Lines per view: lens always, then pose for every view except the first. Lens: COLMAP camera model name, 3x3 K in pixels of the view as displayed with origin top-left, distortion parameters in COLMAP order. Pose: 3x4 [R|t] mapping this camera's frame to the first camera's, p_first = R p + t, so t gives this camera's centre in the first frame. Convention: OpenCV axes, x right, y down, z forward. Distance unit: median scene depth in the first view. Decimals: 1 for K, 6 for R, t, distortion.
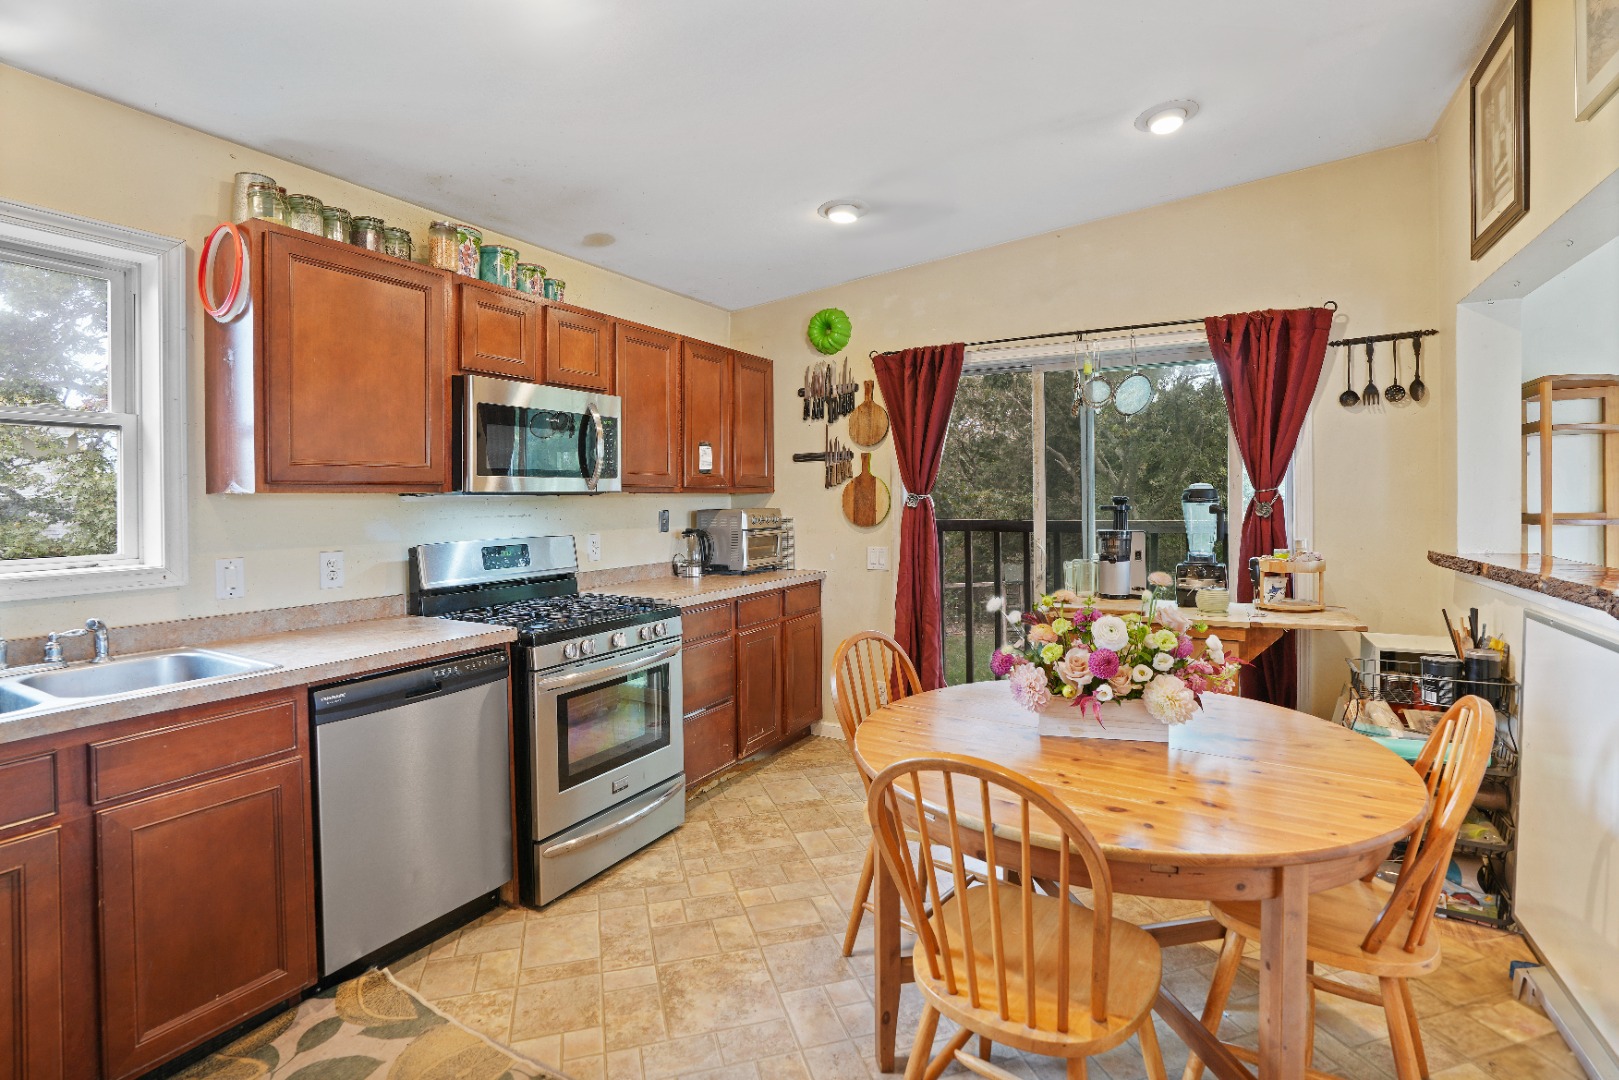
lens RADIAL K [[740.0, 0, 803.5], [0, 740.0, 497.5], [0, 0, 1]] dist [0.000254, 0.000023]
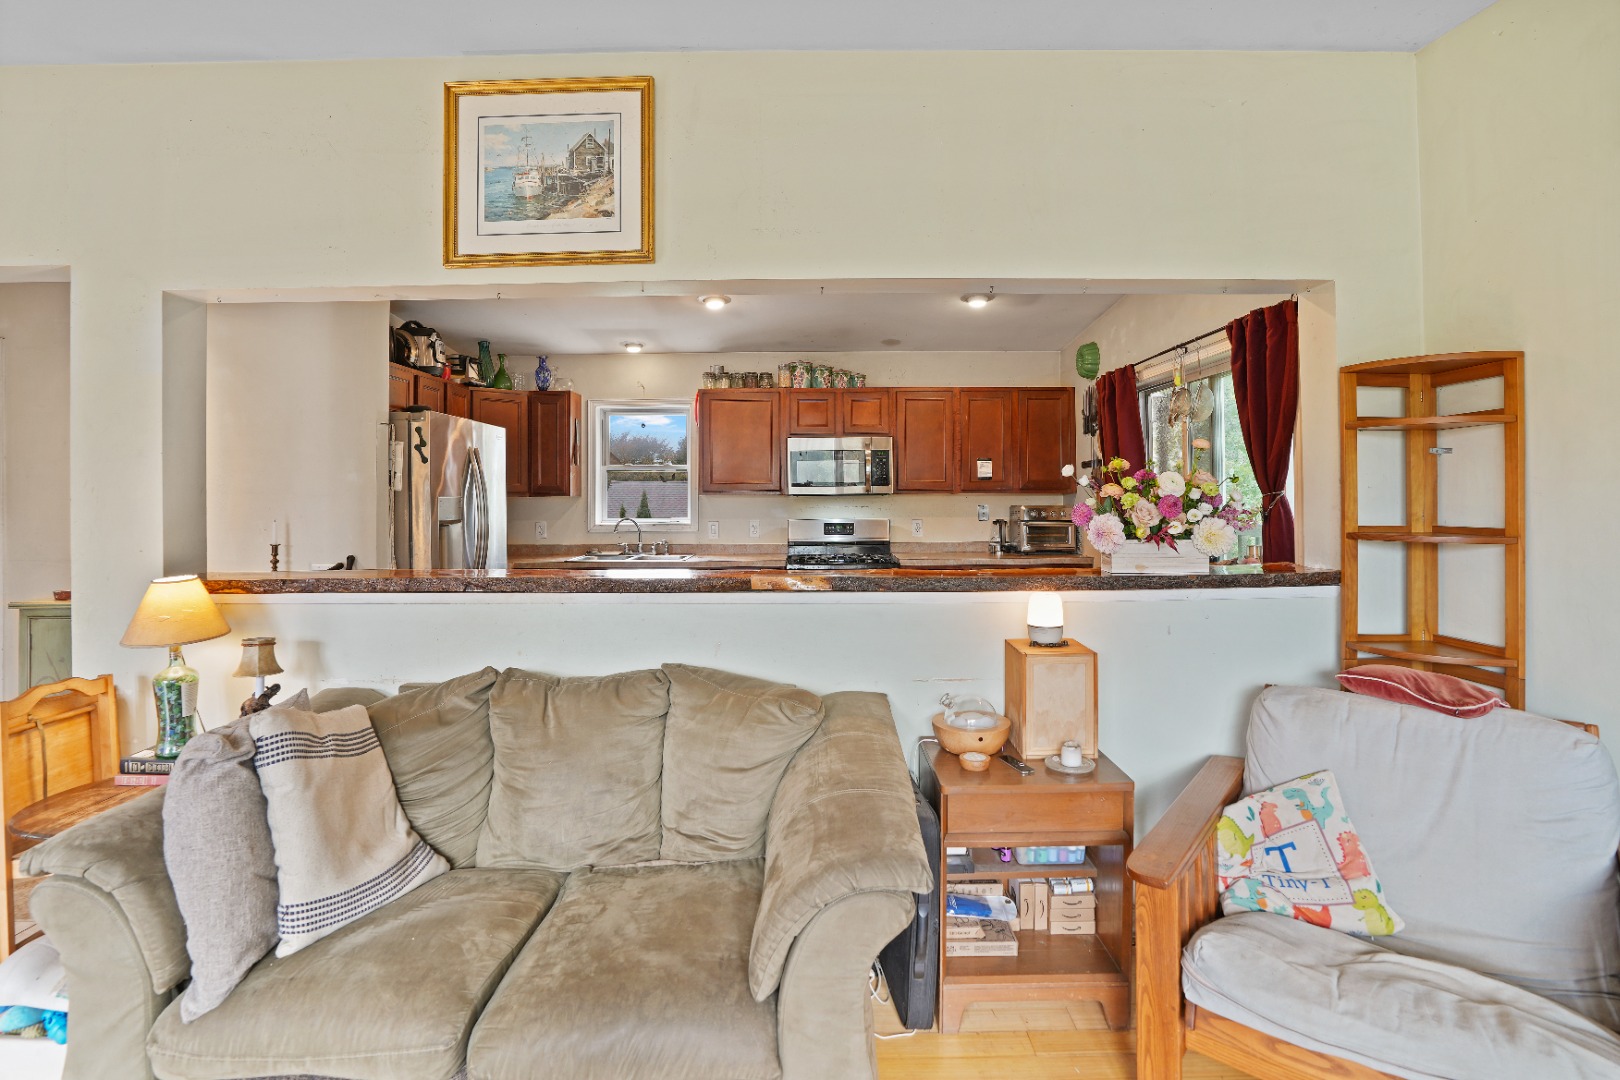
lens RADIAL K [[740.5, 0, 804.0], [0, 740.5, 497.4], [0, 0, 1]] dist [0.000254, 0.000023]
pose [[0.535863, 0.005009, -0.844290, 1.121307], [0.002034, 0.999972, 0.007224, -0.012273], [0.844303, -0.005589, 0.535837, -0.056515]]
